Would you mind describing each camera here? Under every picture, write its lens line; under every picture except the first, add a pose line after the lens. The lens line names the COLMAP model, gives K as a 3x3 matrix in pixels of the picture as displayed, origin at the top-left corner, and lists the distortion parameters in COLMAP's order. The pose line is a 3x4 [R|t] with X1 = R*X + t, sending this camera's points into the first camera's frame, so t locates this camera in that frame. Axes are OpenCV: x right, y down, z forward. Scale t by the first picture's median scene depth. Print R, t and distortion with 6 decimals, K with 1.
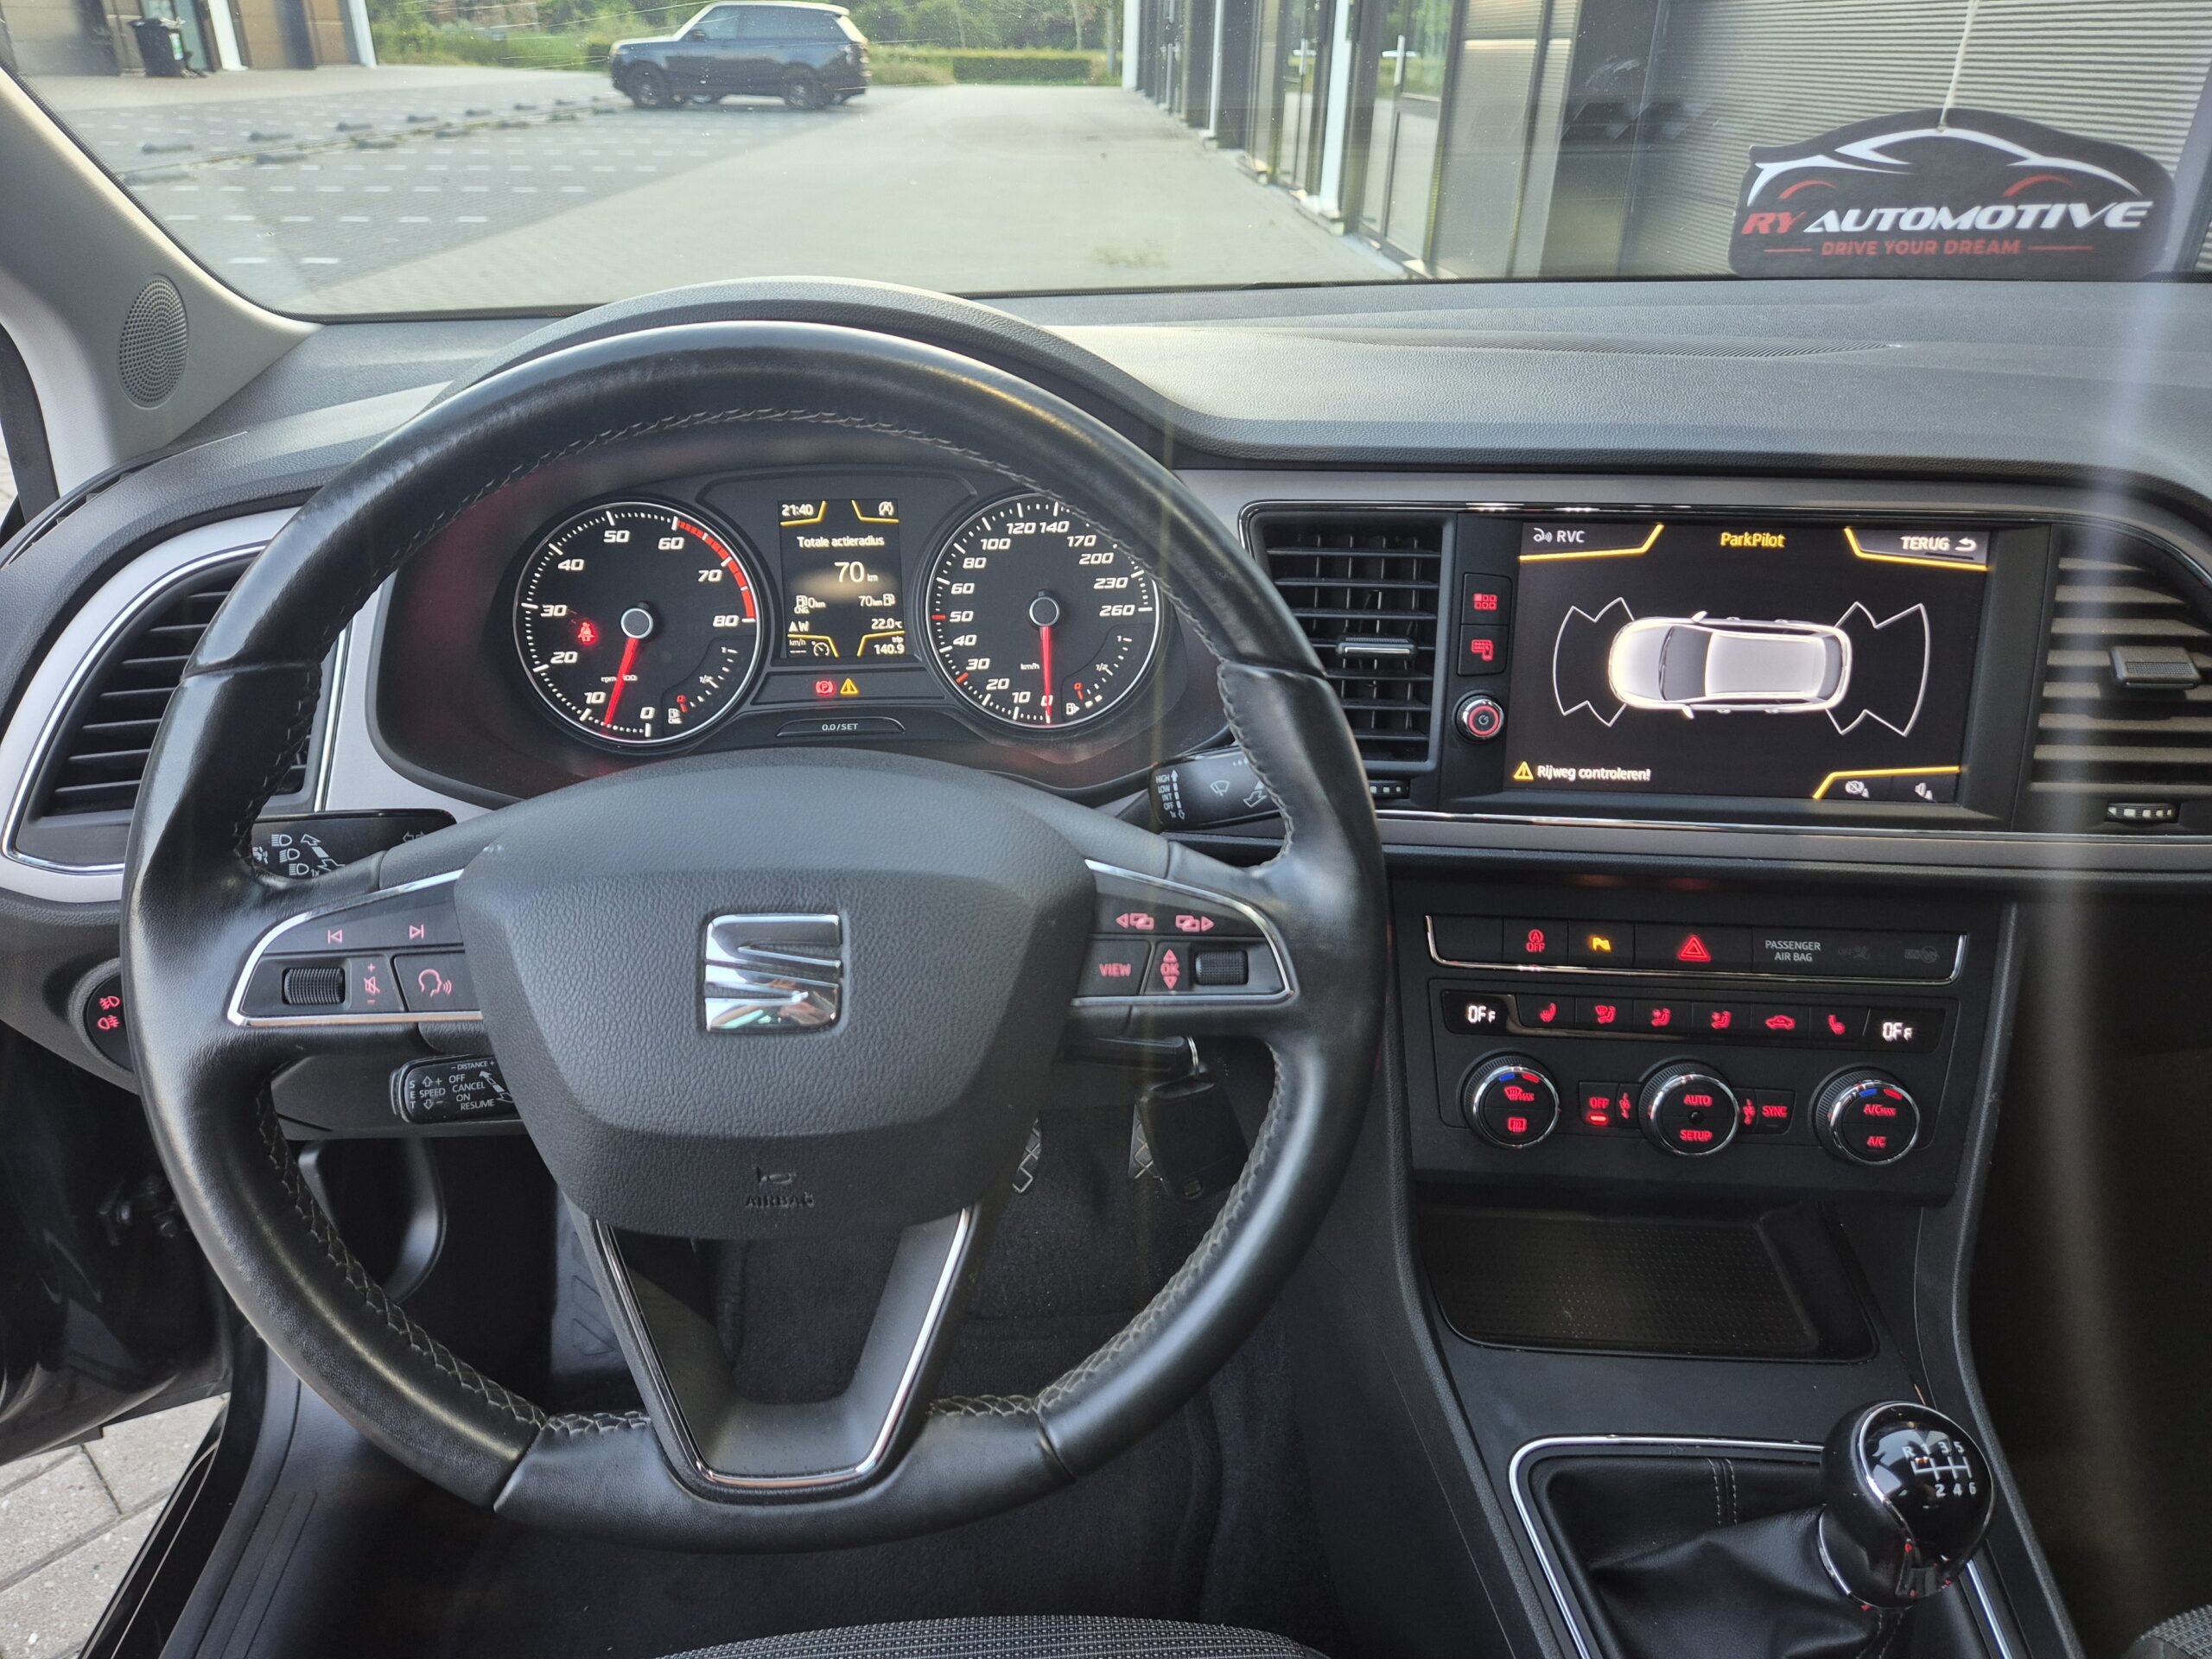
lens RADIAL K [[1475.6, 0, 1080.4], [0, 1475.6, 833.5], [0, 0, 1]] dist [0.081865, -0.070632]
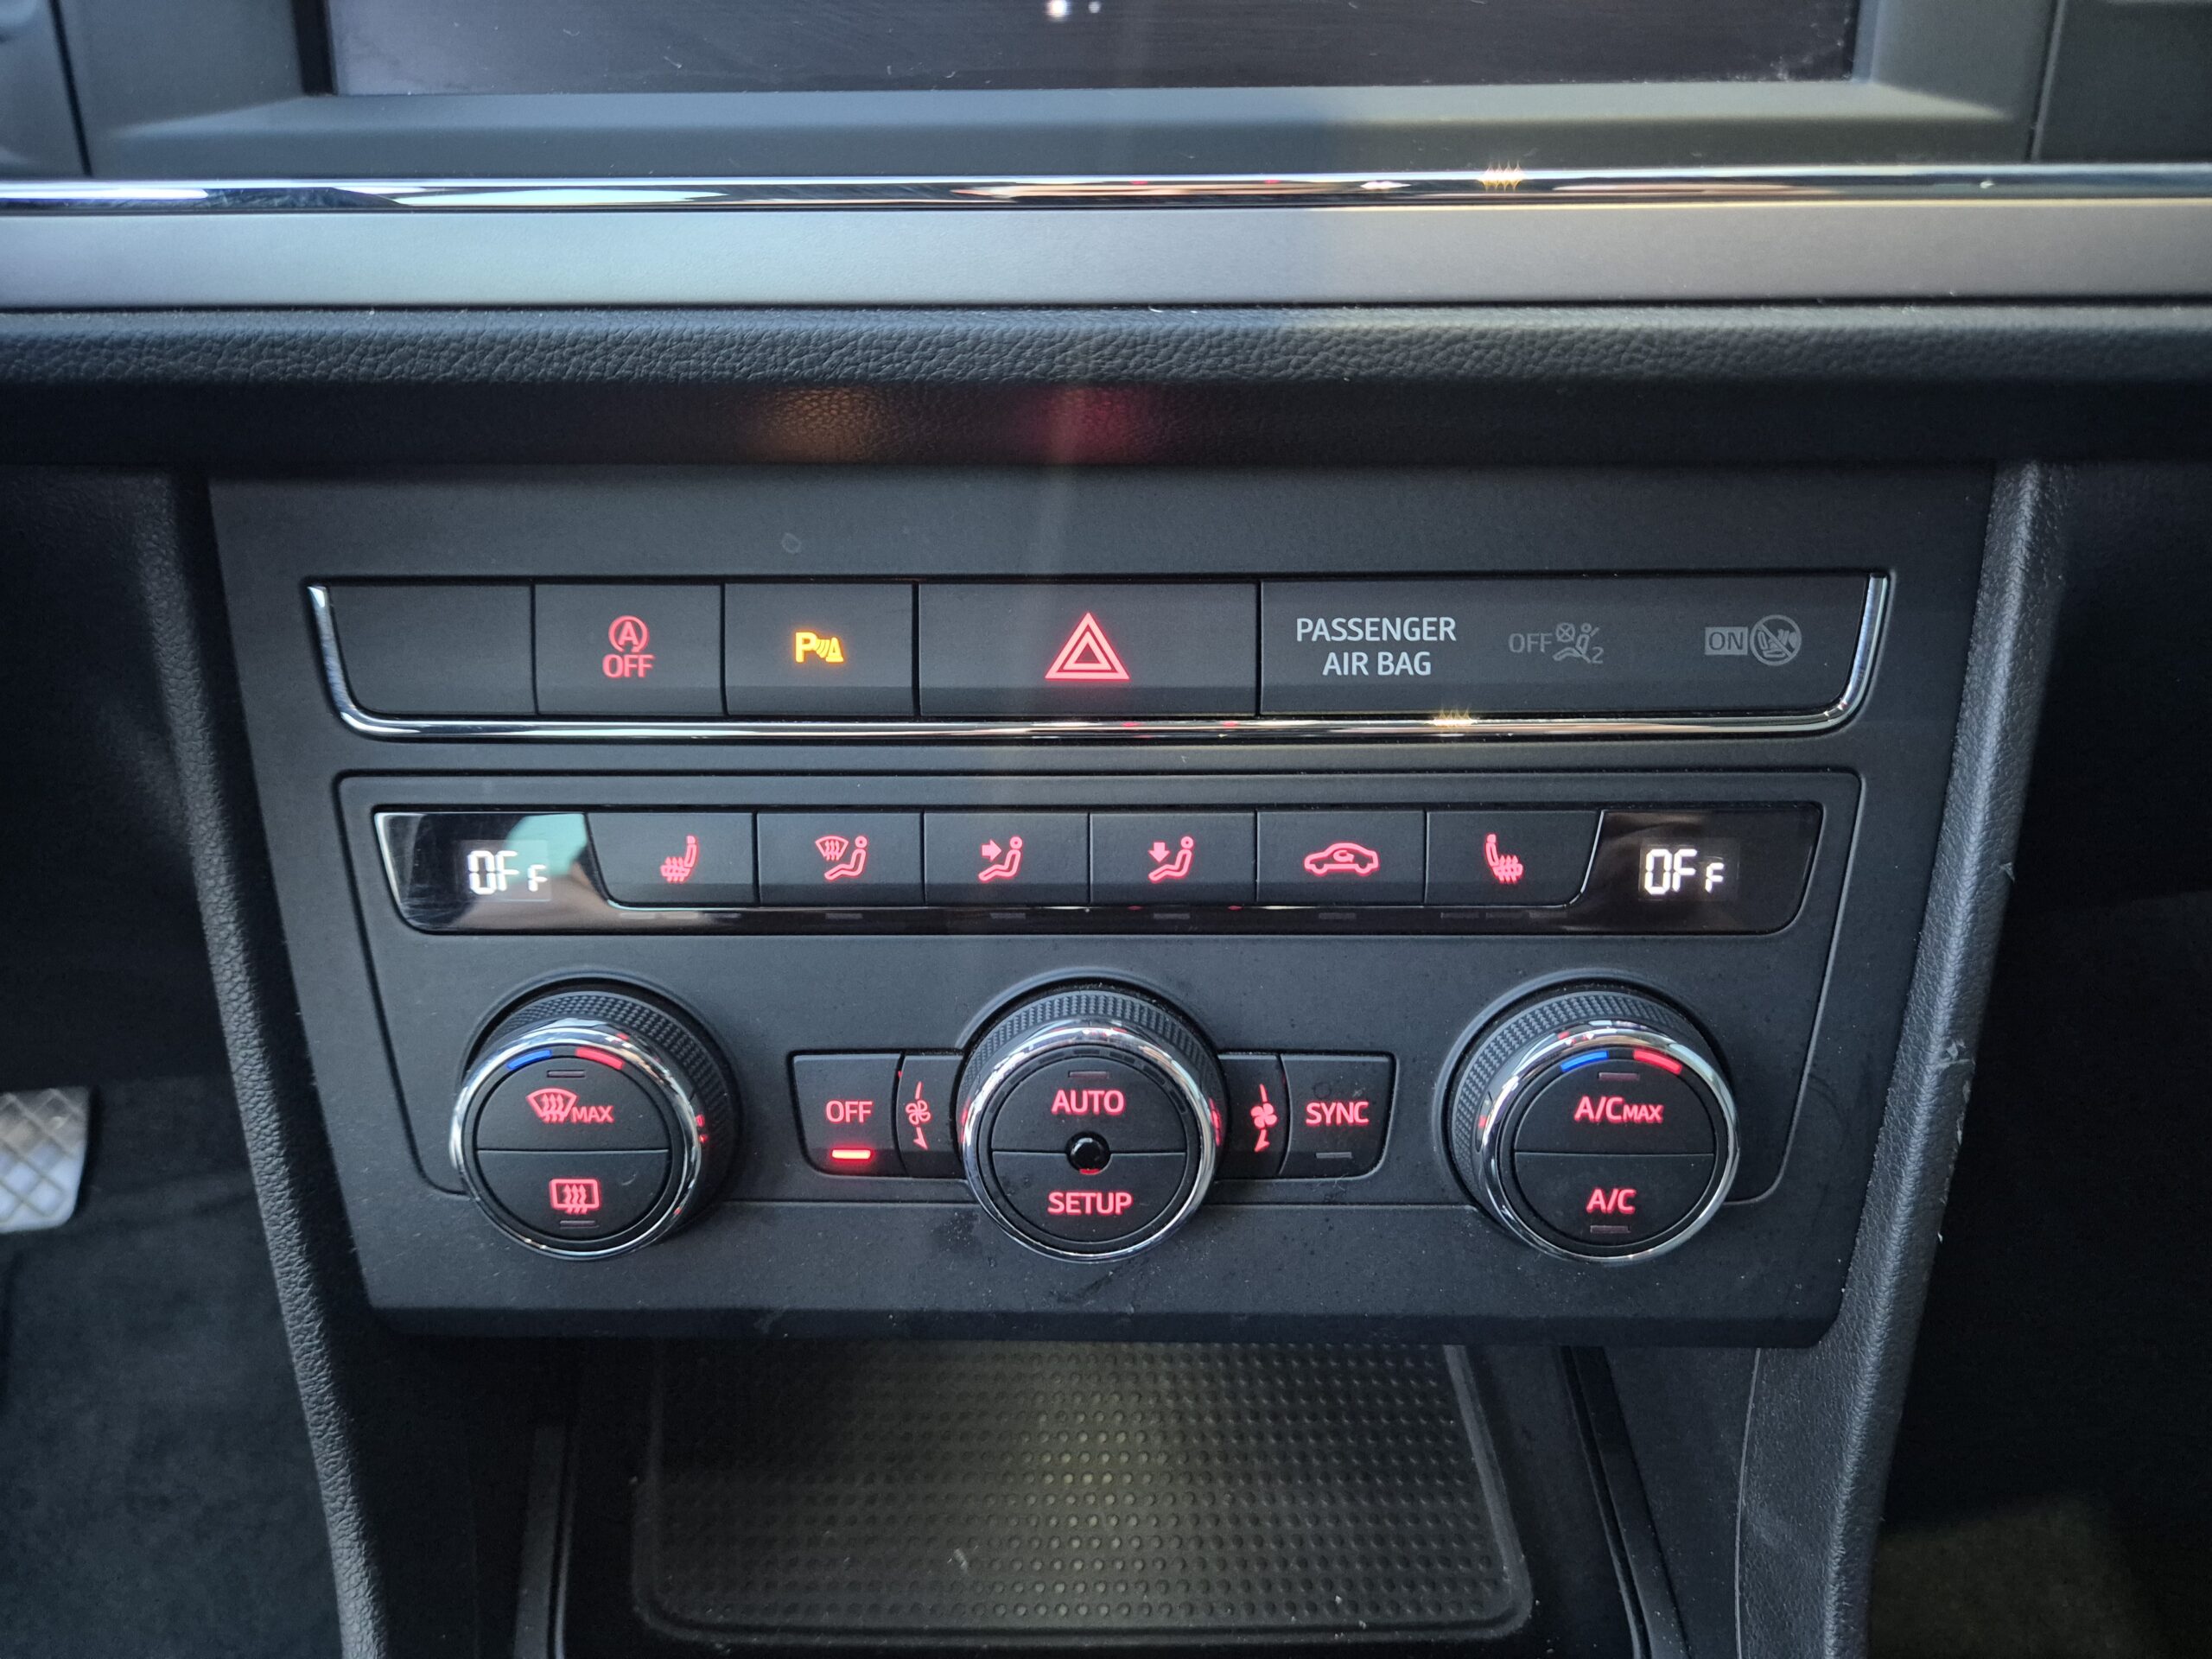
lens RADIAL K [[1499.8, 0, 1103.3], [0, 1499.8, 842.2], [0, 0, 1]] dist [0.089894, -0.081402]
pose [[0.998917, -0.037488, 0.027569, 0.392931], [0.034197, 0.993181, 0.111451, 0.079967], [-0.031559, -0.110388, 0.993387, 0.645726]]
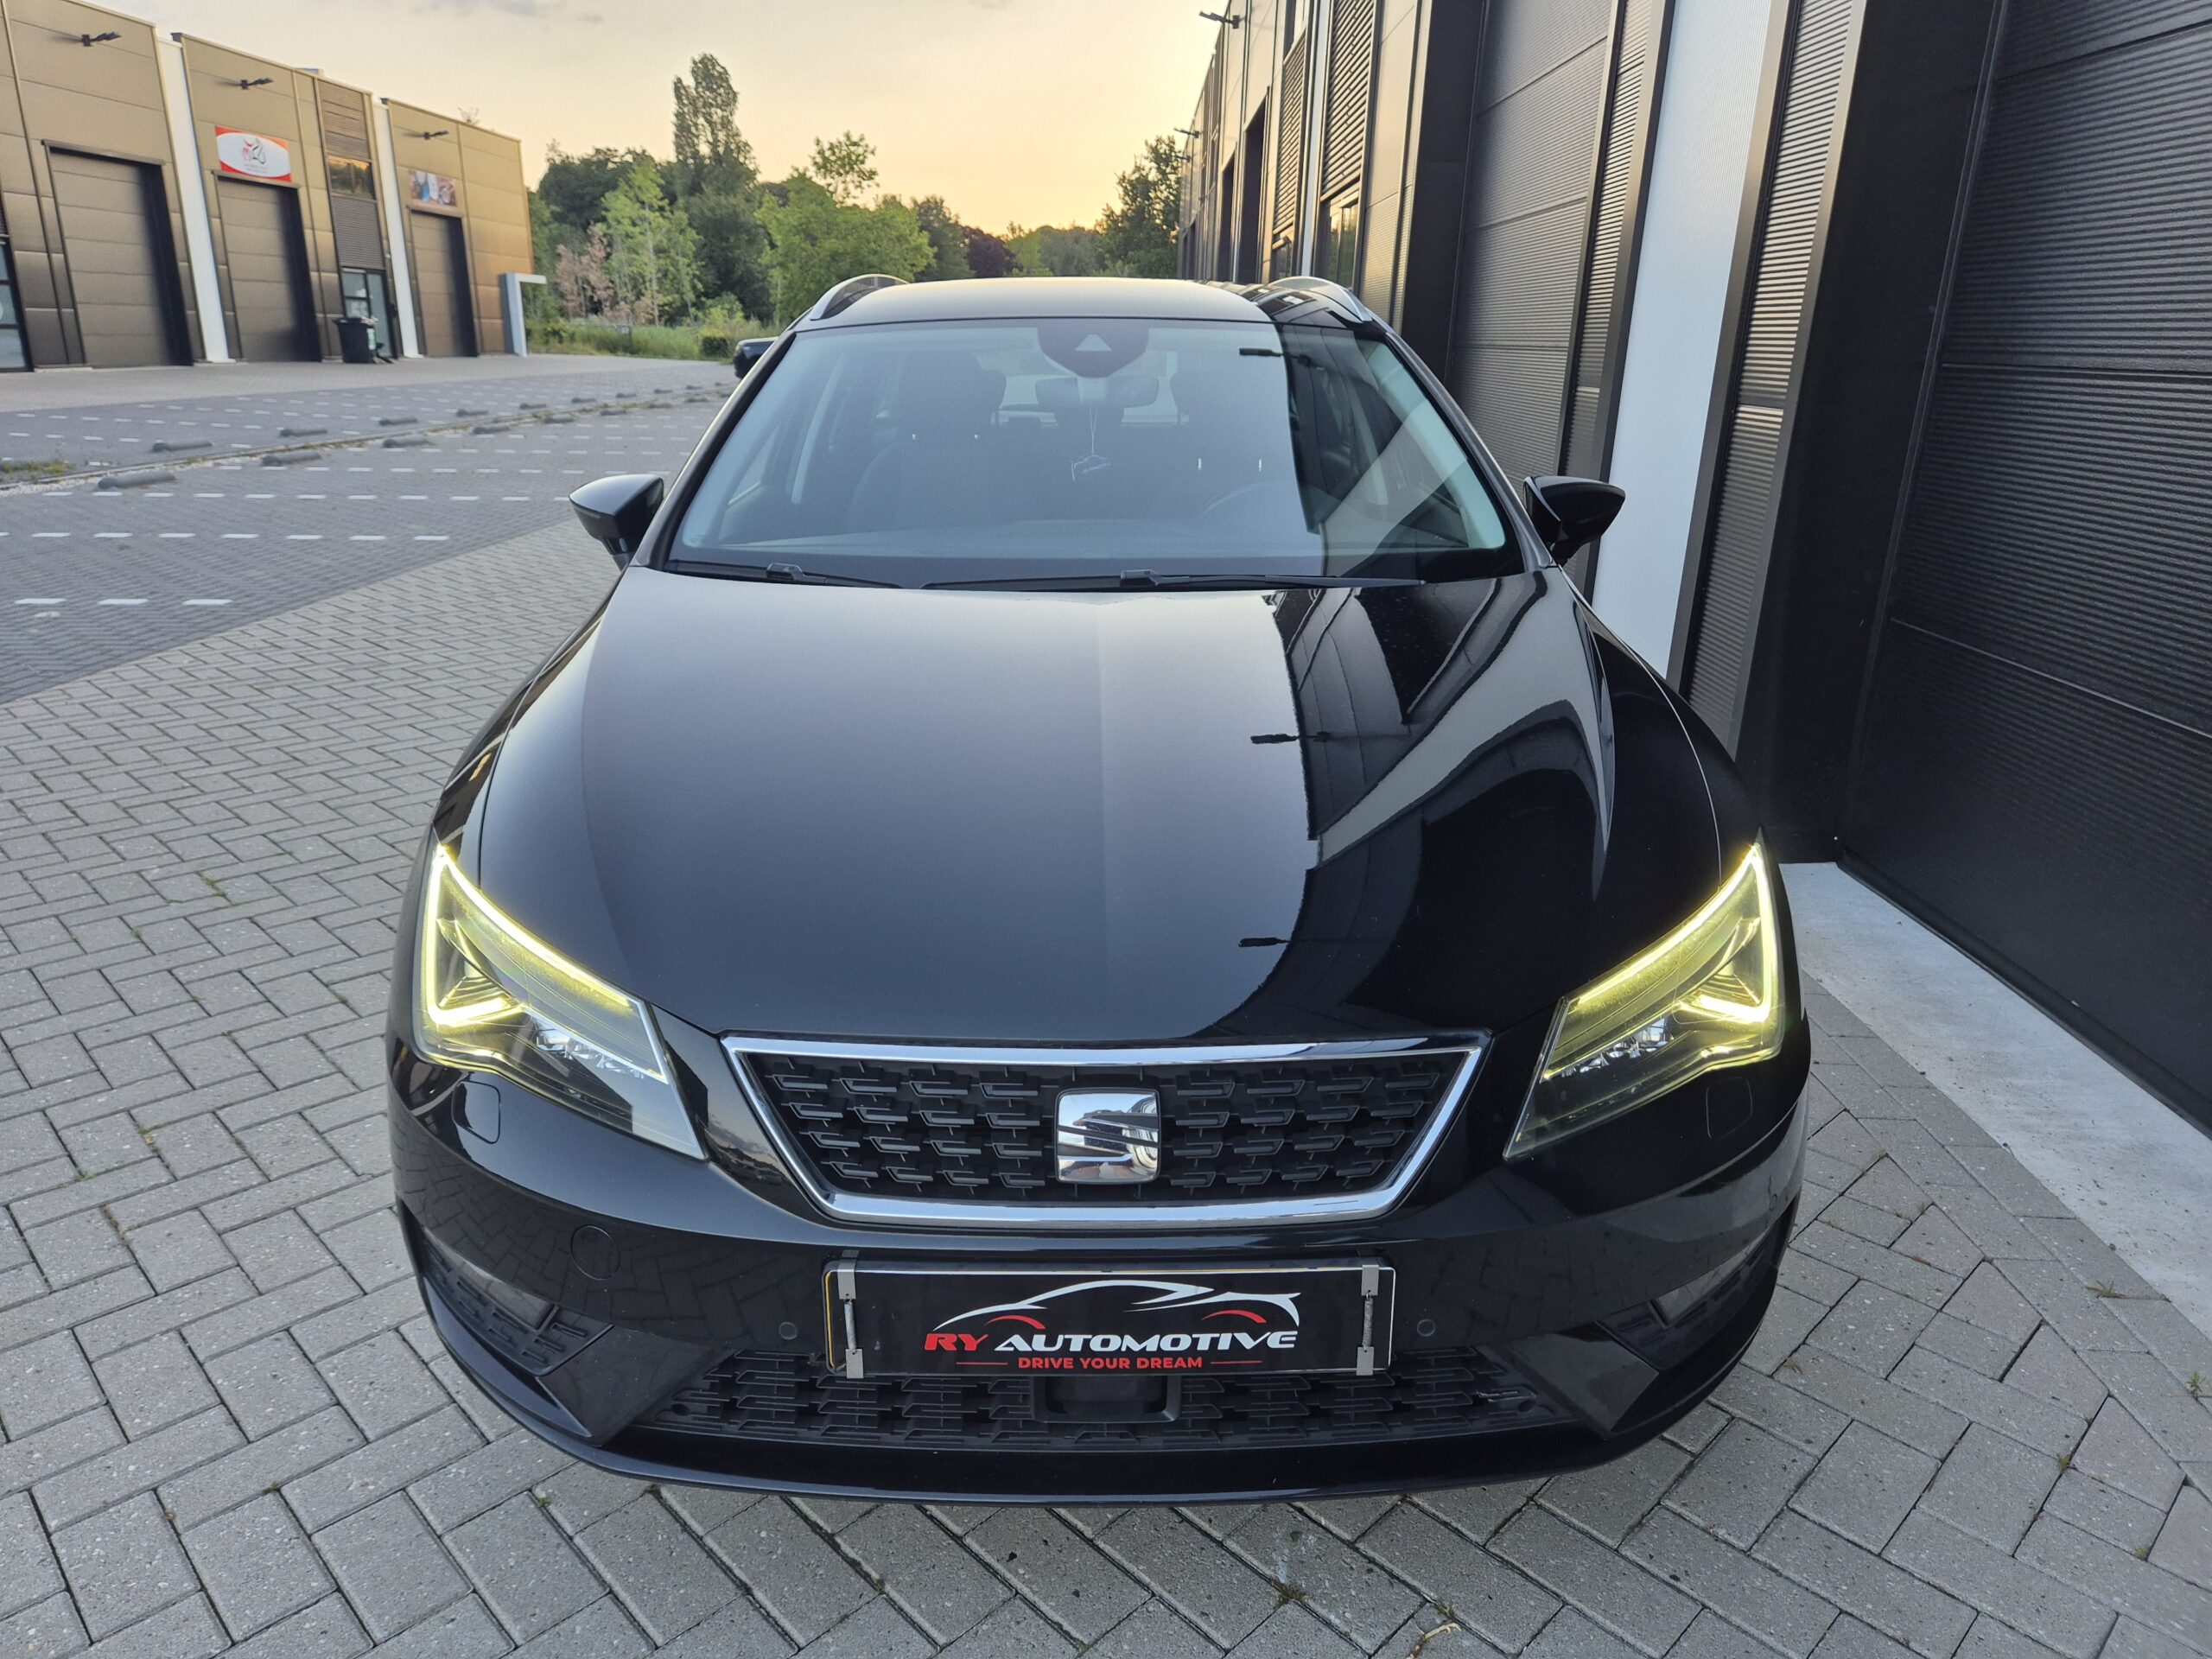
lens RADIAL K [[1448.9, 0, 1105.5], [0, 1448.9, 805.9], [0, 0, 1]] dist [0.123414, -0.116622]
pose [[0.999769, 0.009013, -0.019509, 0.397989], [-0.012246, 0.984931, -0.172511, 1.955168], [0.017660, 0.172710, 0.984814, -4.411824]]
